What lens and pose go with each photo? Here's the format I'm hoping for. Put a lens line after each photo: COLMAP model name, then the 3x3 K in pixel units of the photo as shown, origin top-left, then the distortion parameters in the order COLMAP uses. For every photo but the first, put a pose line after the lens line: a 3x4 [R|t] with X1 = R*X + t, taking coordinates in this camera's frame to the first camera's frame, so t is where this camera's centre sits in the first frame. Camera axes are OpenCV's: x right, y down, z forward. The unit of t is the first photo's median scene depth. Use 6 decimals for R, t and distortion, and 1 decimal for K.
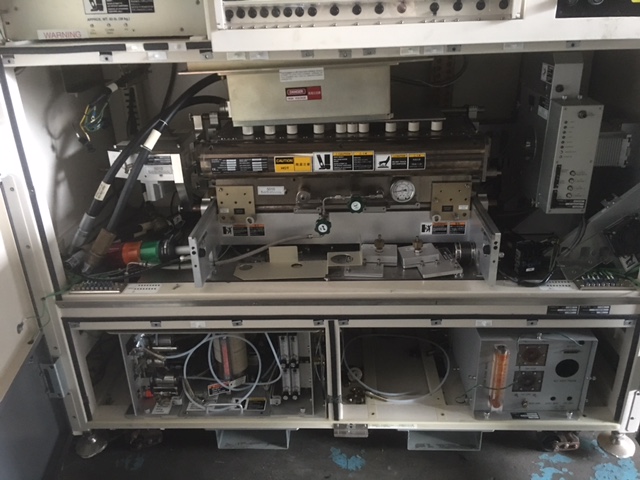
lens RADIAL K [[537.9, 0, 320.3], [0, 537.9, 235.7], [0, 0, 1]] dist [0.109367, -0.180688]
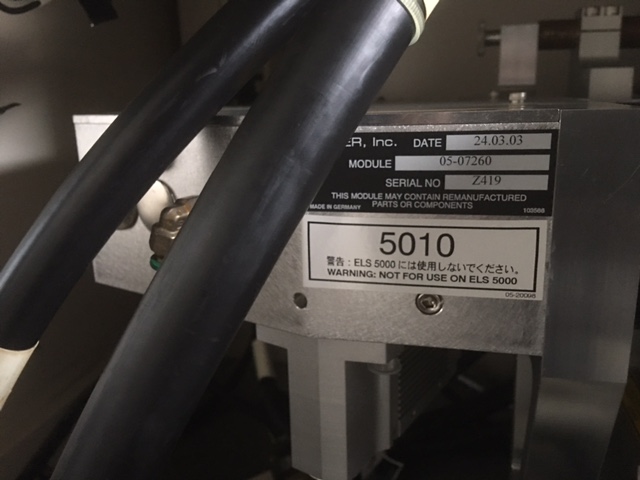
lens RADIAL K [[537.9, 0, 320.3], [0, 537.9, 235.7], [0, 0, 1]] dist [0.109367, -0.180688]
pose [[0.982141, 0.052577, -0.180650, -0.303861], [-0.081216, 0.984571, -0.154998, -0.108407], [0.169714, 0.166902, 0.971257, 0.903339]]
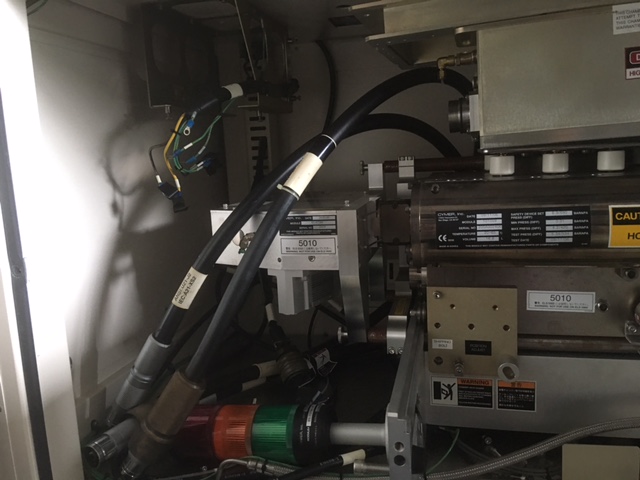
lens RADIAL K [[537.9, 0, 320.3], [0, 537.9, 235.7], [0, 0, 1]] dist [0.109367, -0.180688]
pose [[0.980269, 0.010510, -0.197389, -0.201308], [-0.061223, 0.965624, -0.252630, -0.015095], [0.187949, 0.259730, 0.947215, 0.578508]]
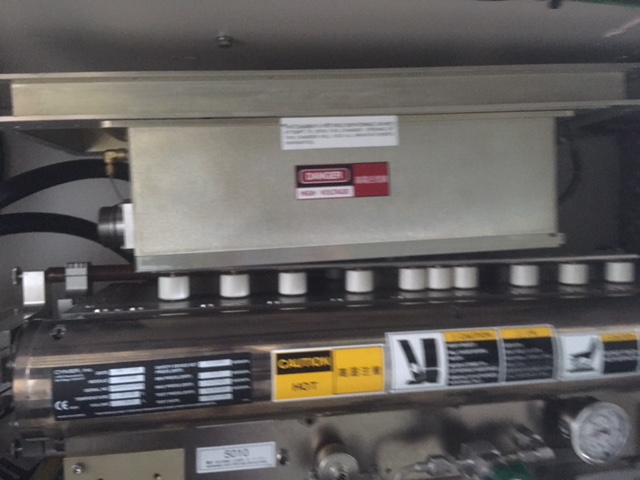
lens RADIAL K [[537.9, 0, 320.3], [0, 537.9, 235.7], [0, 0, 1]] dist [0.109367, -0.180688]
pose [[0.973517, 0.011179, 0.228342, -0.126630], [0.077301, 0.923879, -0.374797, -0.084175], [-0.215150, 0.382522, 0.898547, 0.655499]]
